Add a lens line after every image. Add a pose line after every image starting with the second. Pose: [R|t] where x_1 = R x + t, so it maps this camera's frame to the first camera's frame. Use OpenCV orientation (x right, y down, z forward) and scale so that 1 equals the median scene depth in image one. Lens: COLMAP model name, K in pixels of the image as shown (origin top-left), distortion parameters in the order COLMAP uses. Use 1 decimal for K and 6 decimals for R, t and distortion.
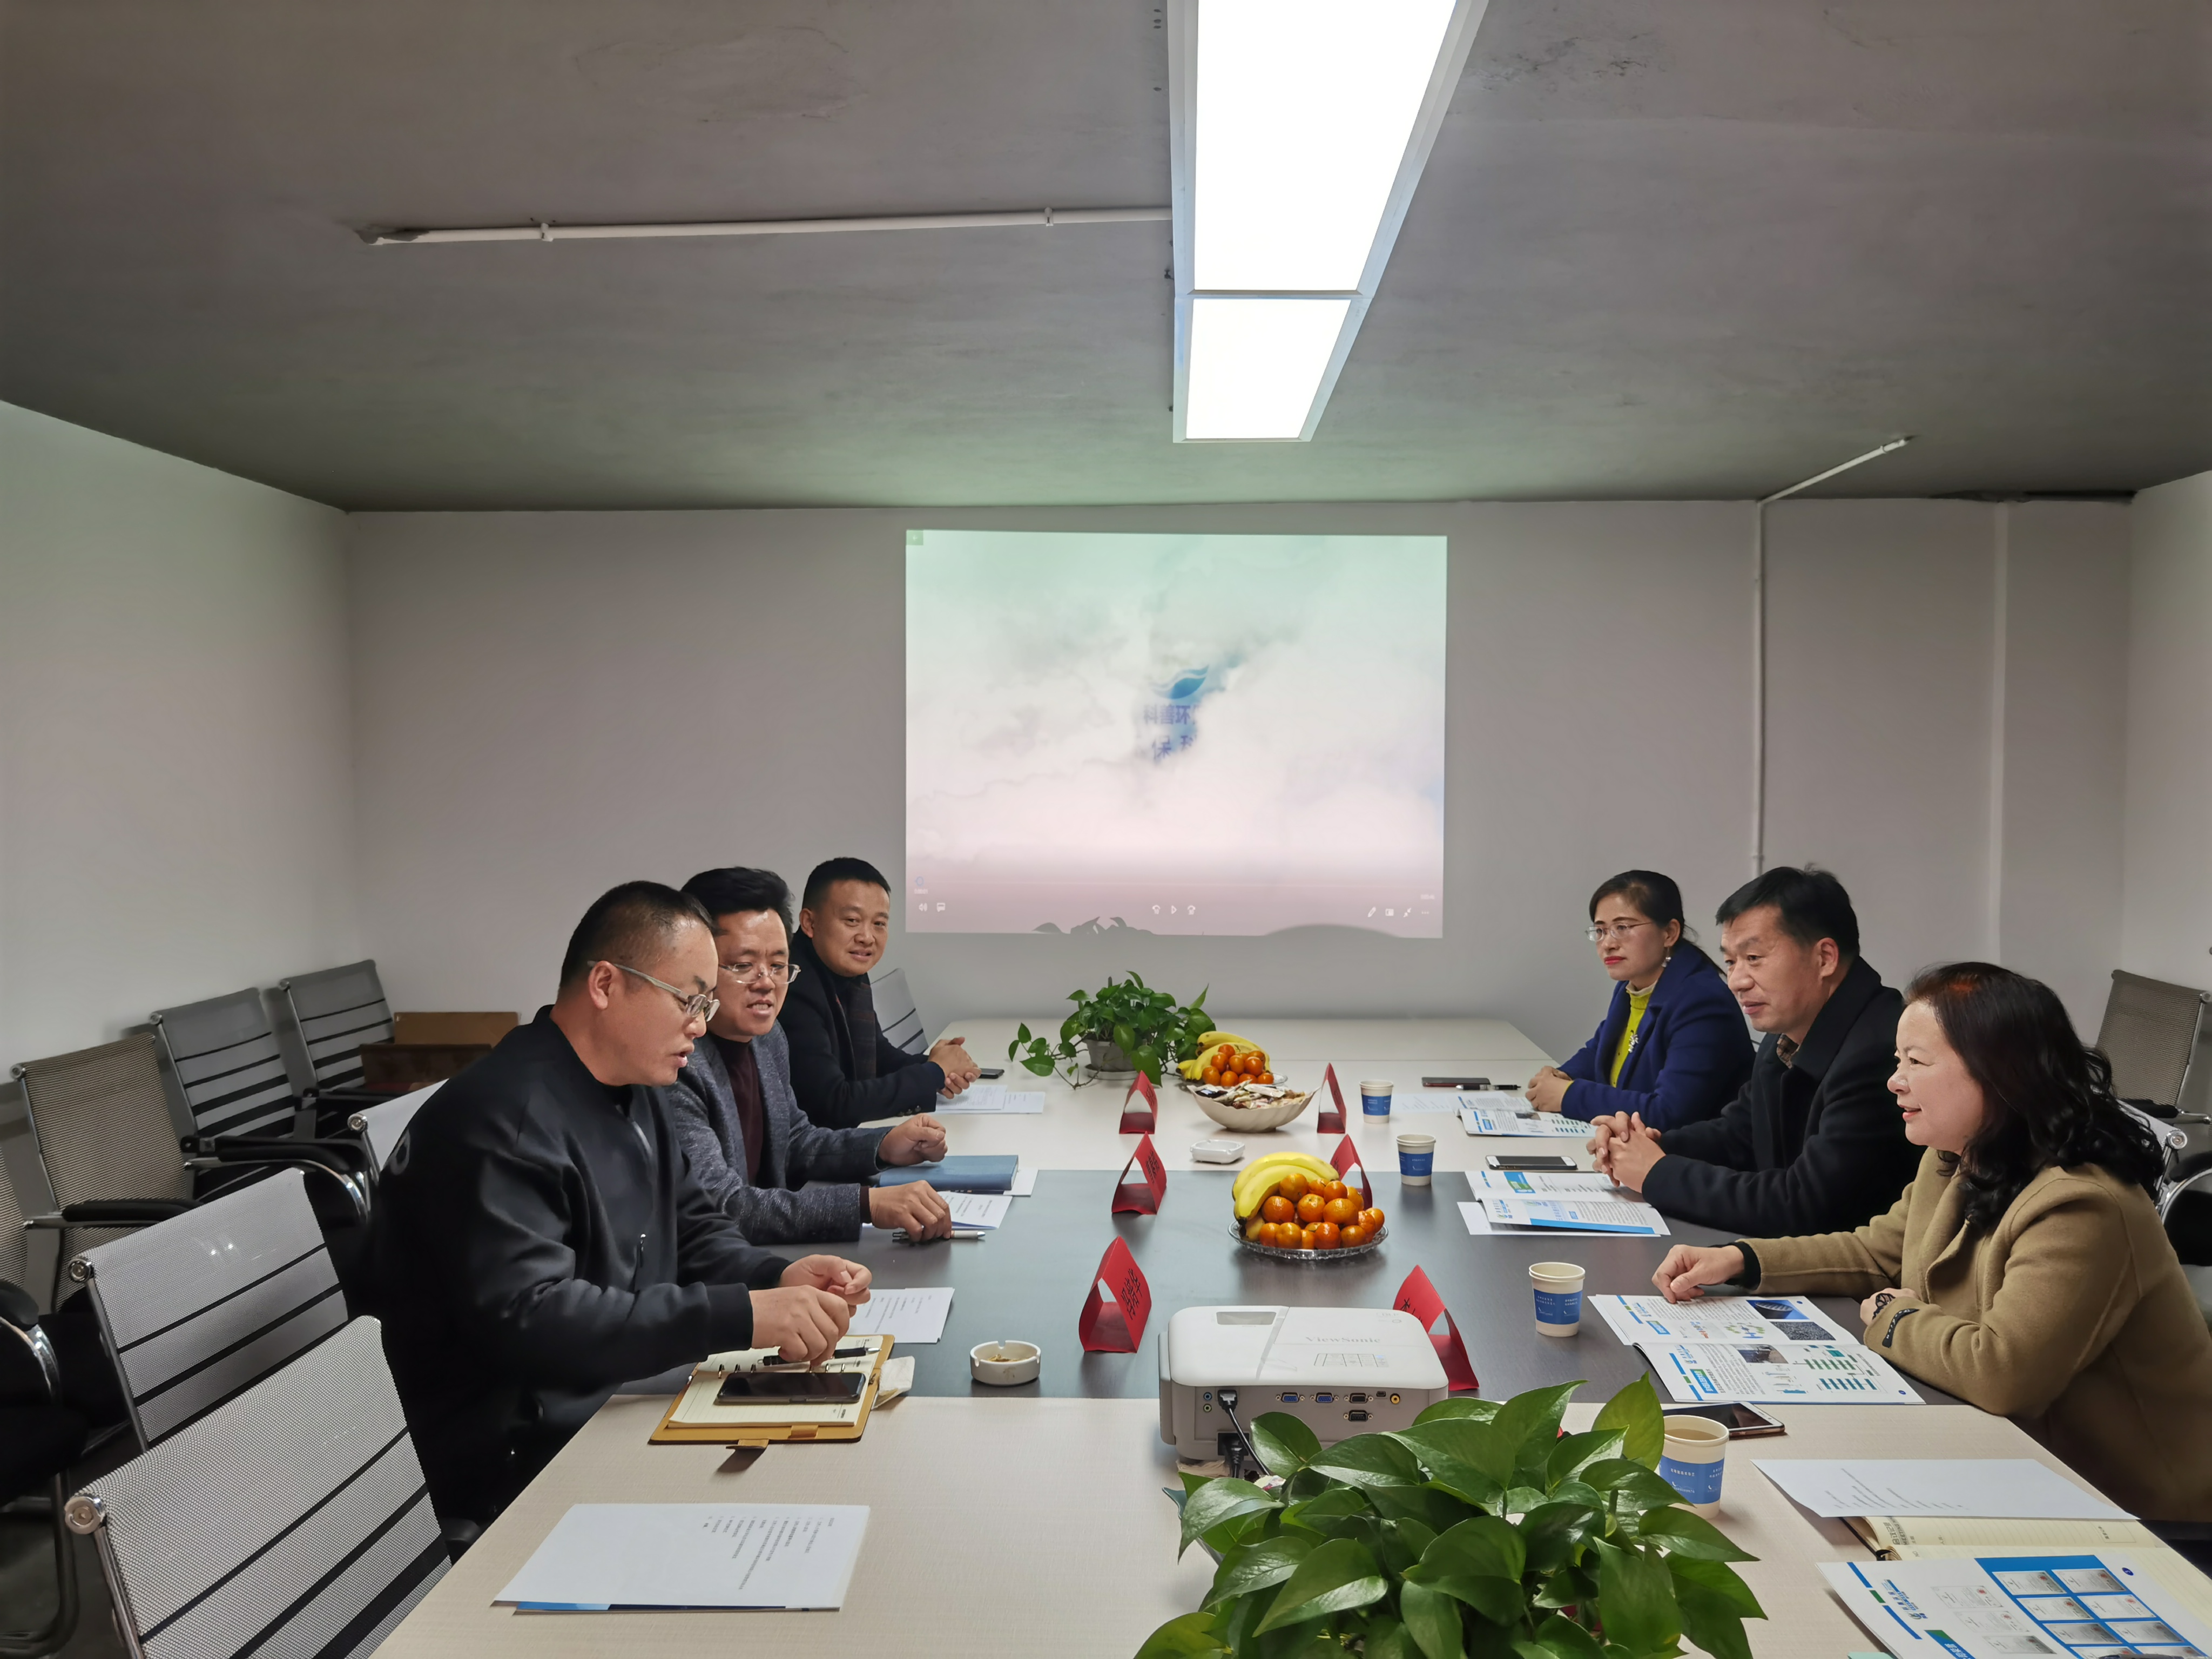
lens RADIAL K [[1749.8, 0, 1110.6], [0, 1749.8, 836.4], [0, 0, 1]] dist [0.055045, -0.002882]
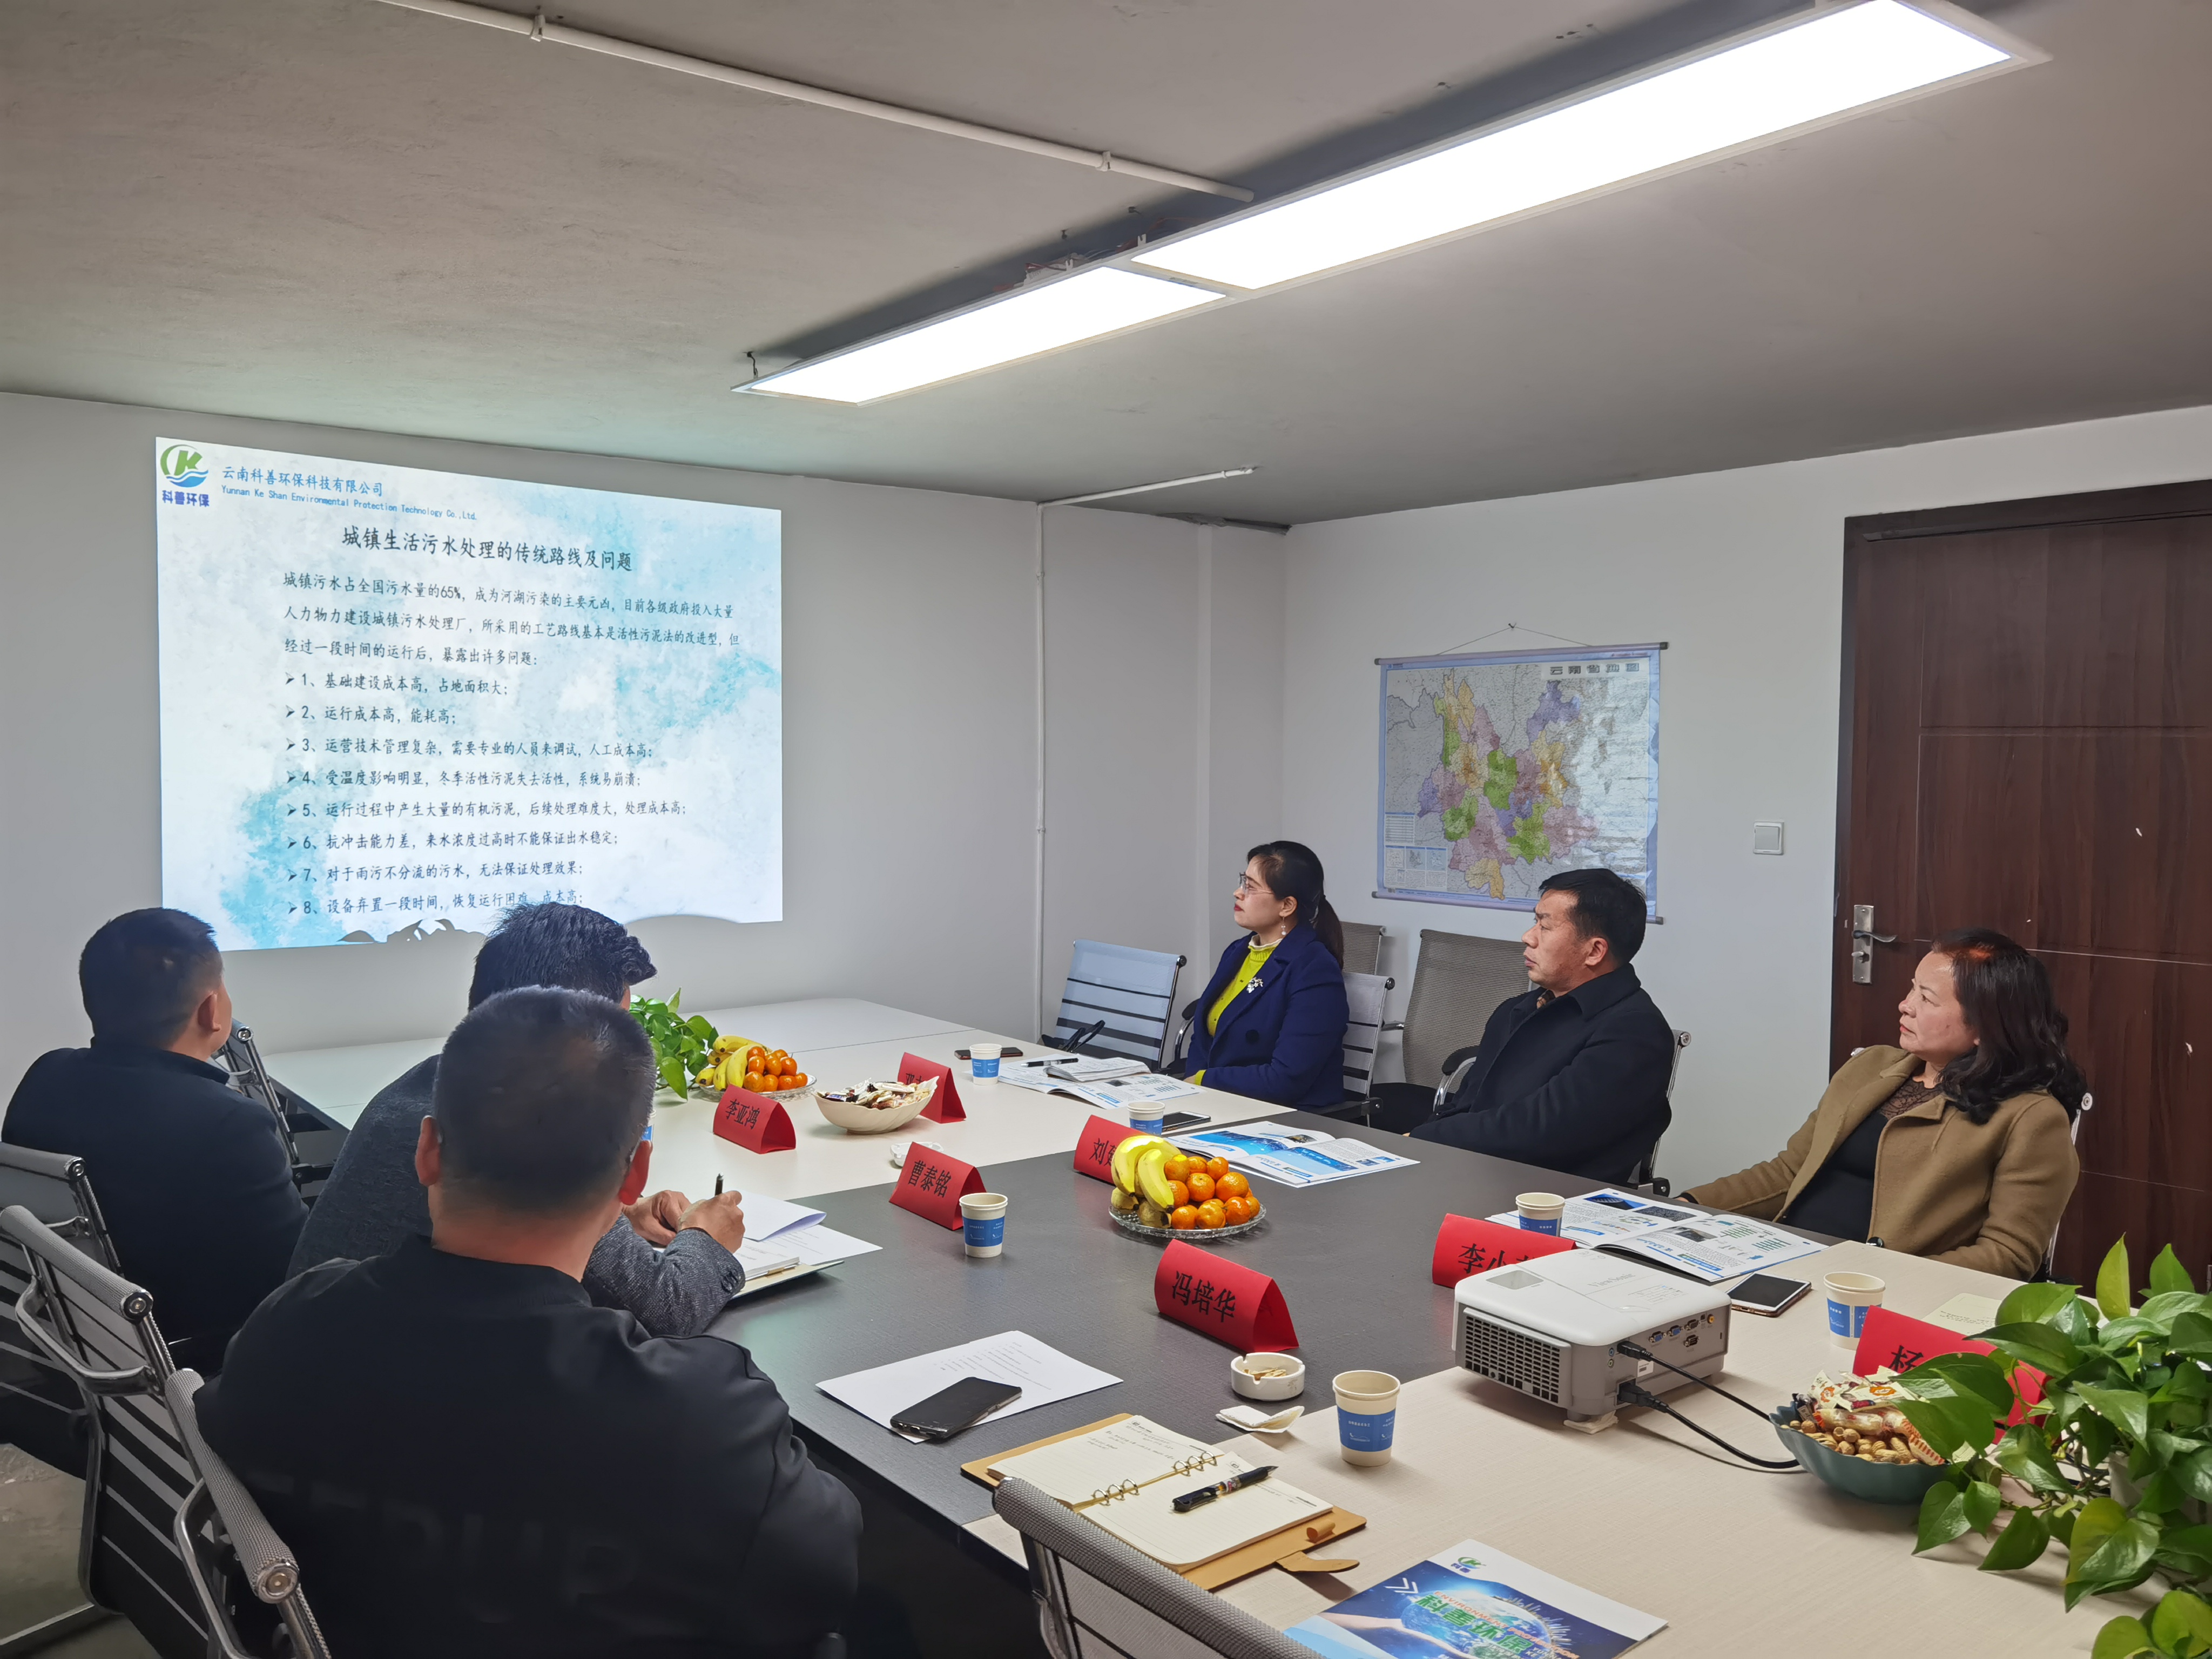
lens RADIAL K [[1749.8, 0, 1103.8], [0, 1749.8, 822.1], [0, 0, 1]] dist [0.055045, -0.002882]
pose [[0.780295, -0.025142, 0.624906, -0.600145], [0.020830, 0.999682, 0.014211, -0.014723], [-0.625064, 0.001928, 0.780571, 0.260502]]
